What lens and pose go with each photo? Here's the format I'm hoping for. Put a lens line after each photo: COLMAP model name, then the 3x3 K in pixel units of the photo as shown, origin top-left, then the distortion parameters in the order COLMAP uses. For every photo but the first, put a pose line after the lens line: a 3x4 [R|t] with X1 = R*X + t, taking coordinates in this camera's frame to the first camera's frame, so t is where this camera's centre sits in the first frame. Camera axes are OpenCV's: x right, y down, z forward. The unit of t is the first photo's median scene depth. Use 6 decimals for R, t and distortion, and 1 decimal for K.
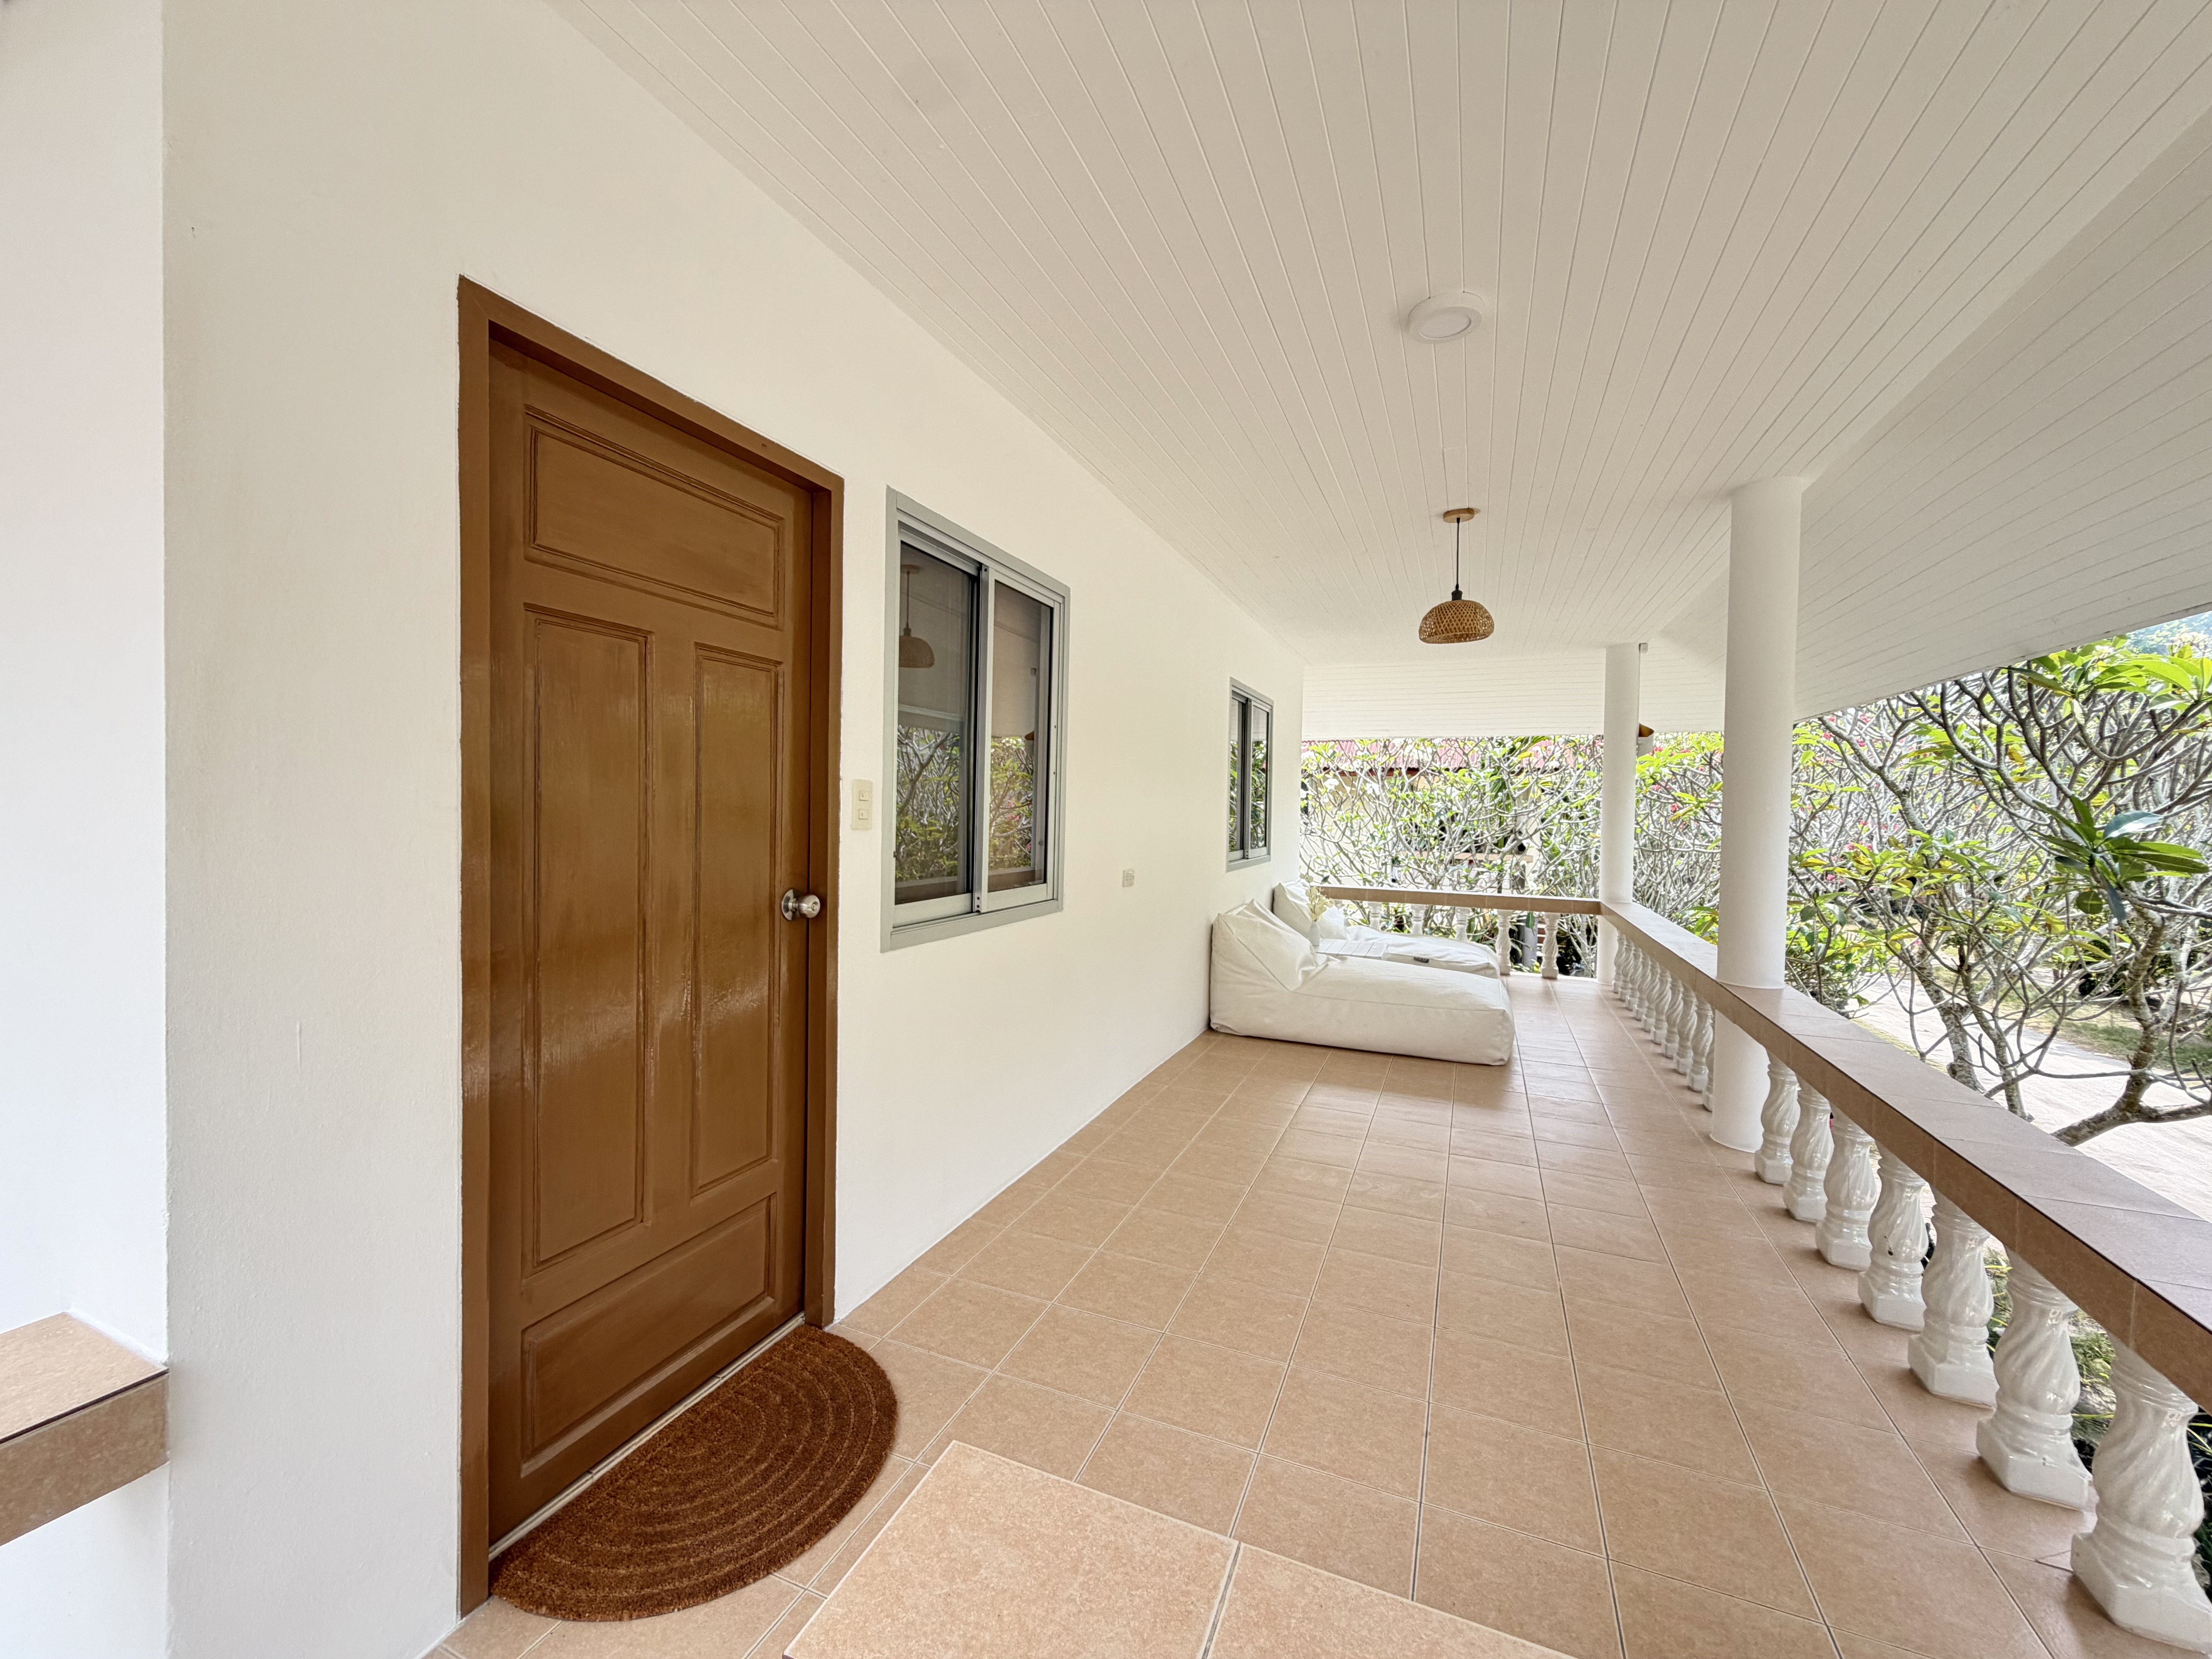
lens RADIAL K [[874.8, 0, 1100.8], [0, 874.8, 829.3], [0, 0, 1]] dist [-0.000495, -0.000497]
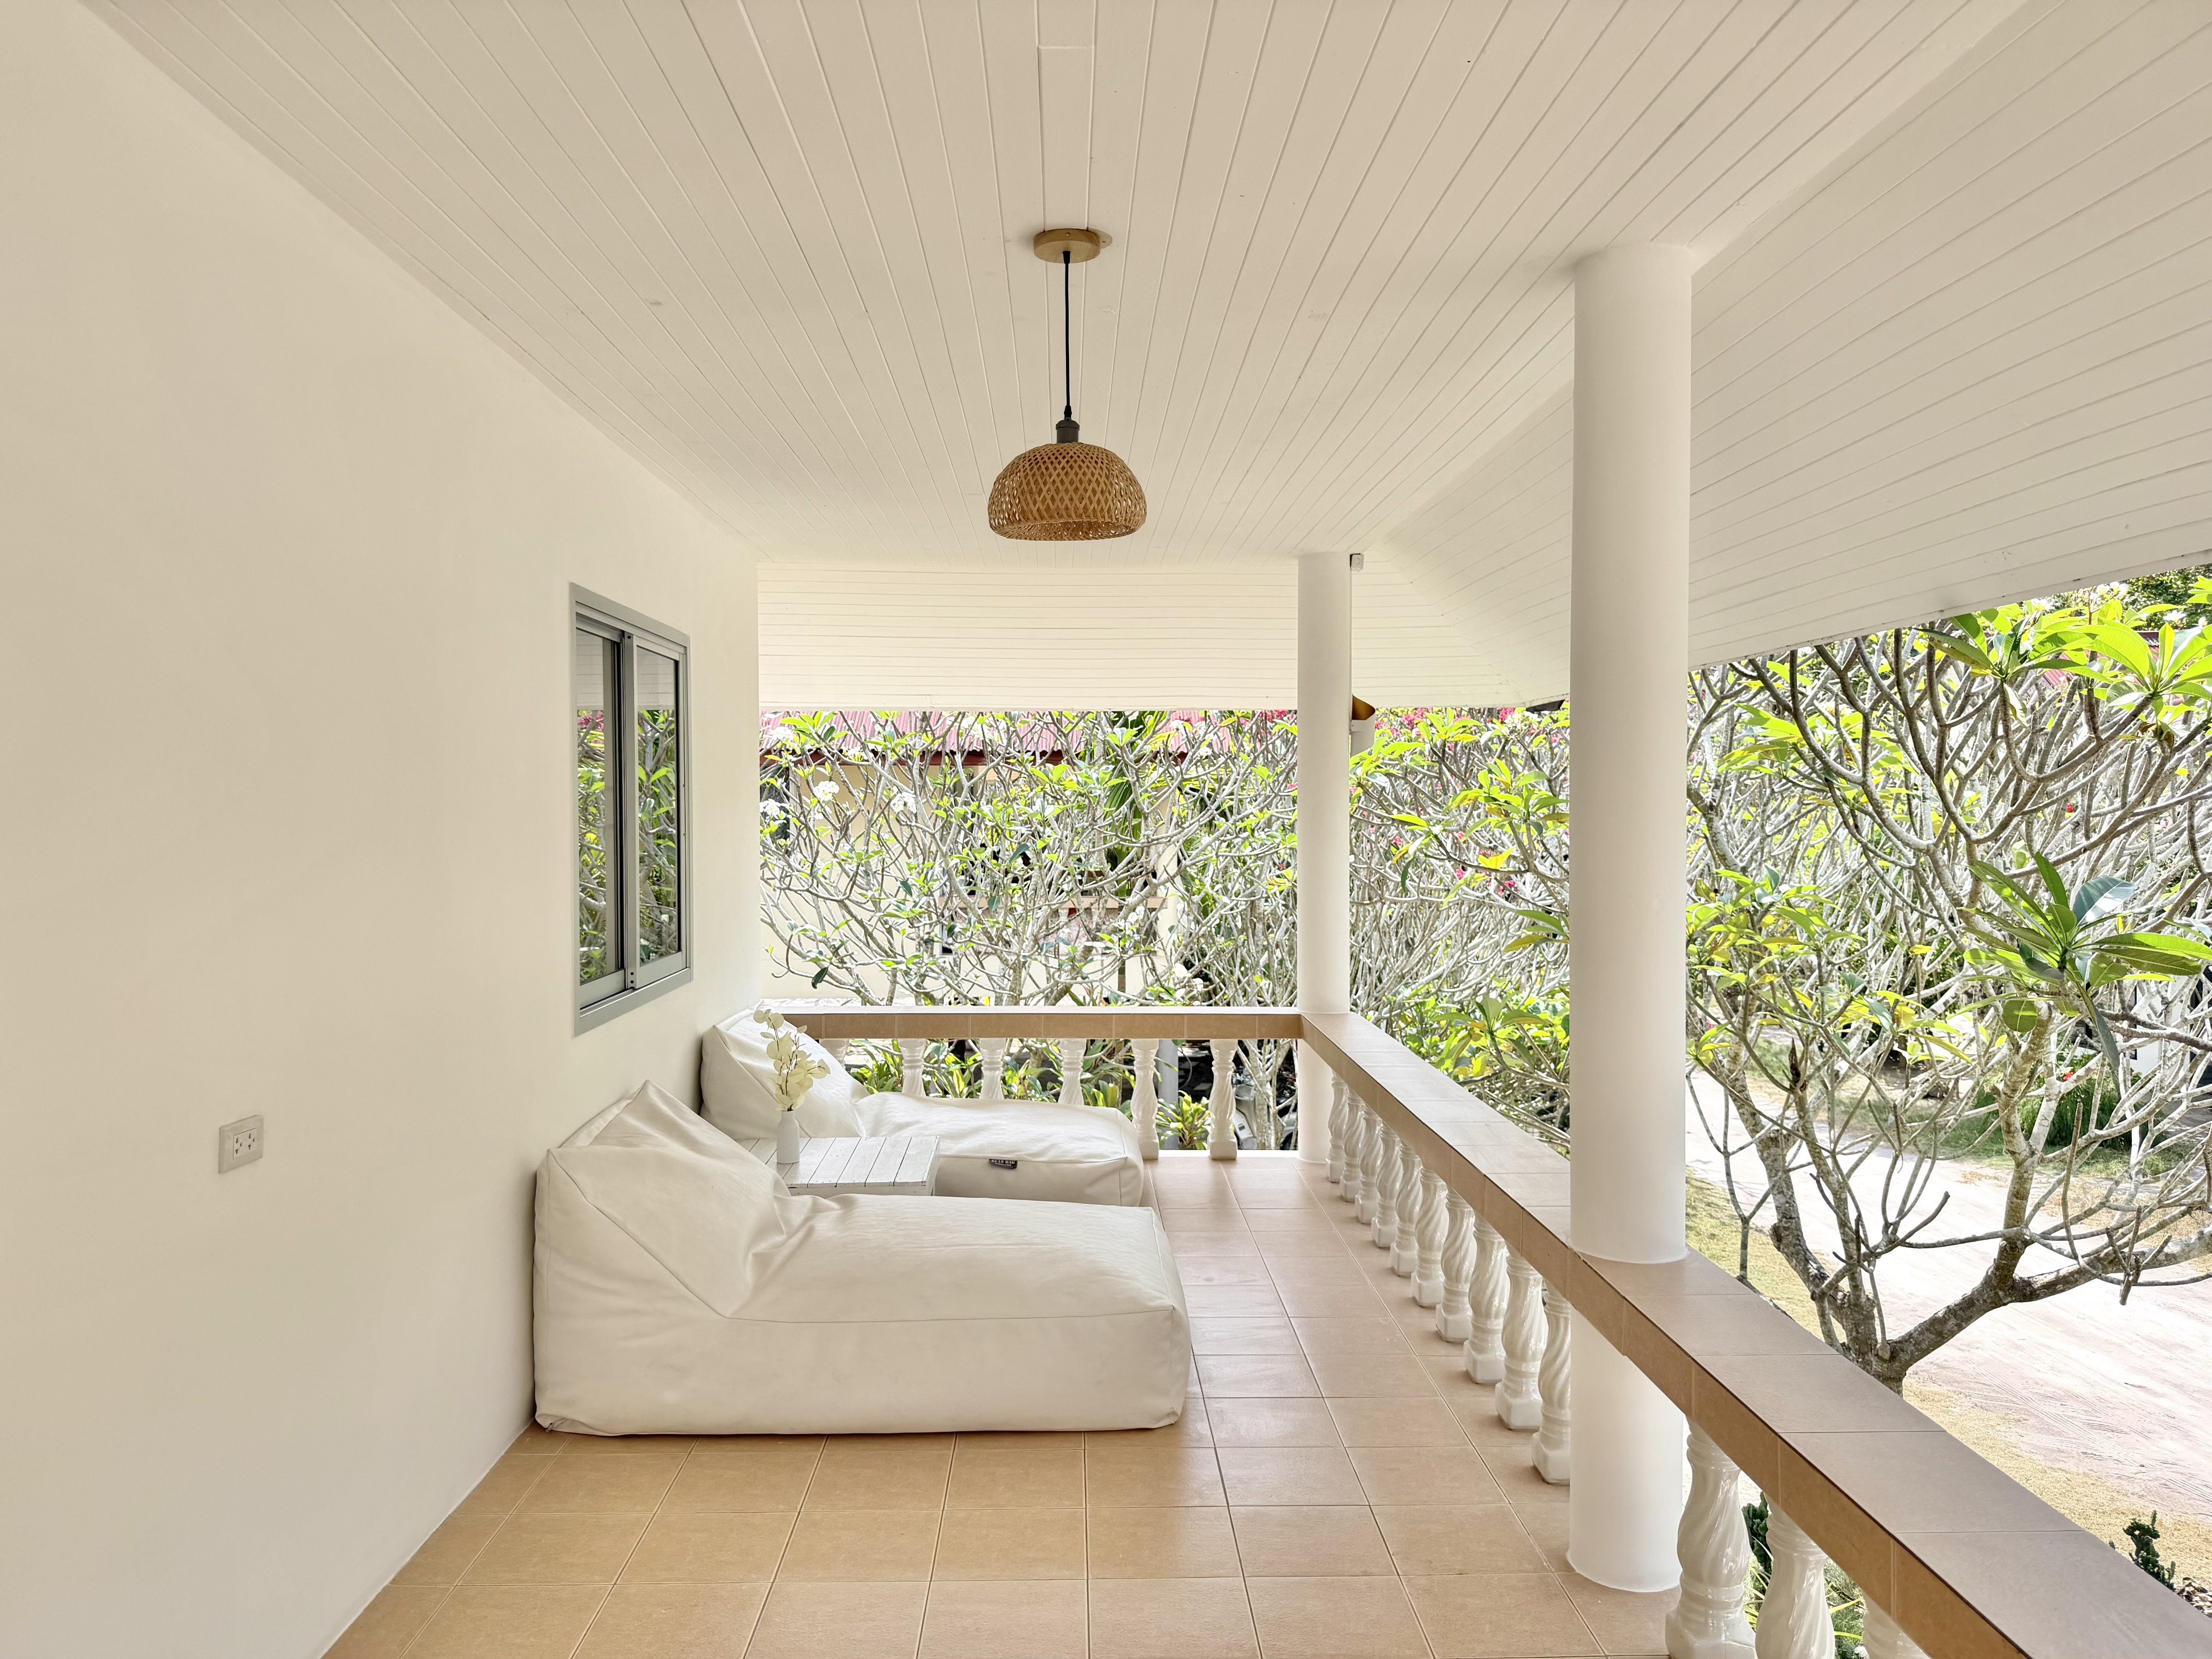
lens RADIAL K [[1542.4, 0, 1106.0], [0, 1542.4, 829.5], [0, 0, 1]] dist [0.133023, -0.230850]
pose [[0.909622, -0.022782, 0.414812, 0.059189], [0.026502, 0.999644, -0.003212, -0.039698], [-0.414591, 0.013915, 0.909902, 0.174163]]
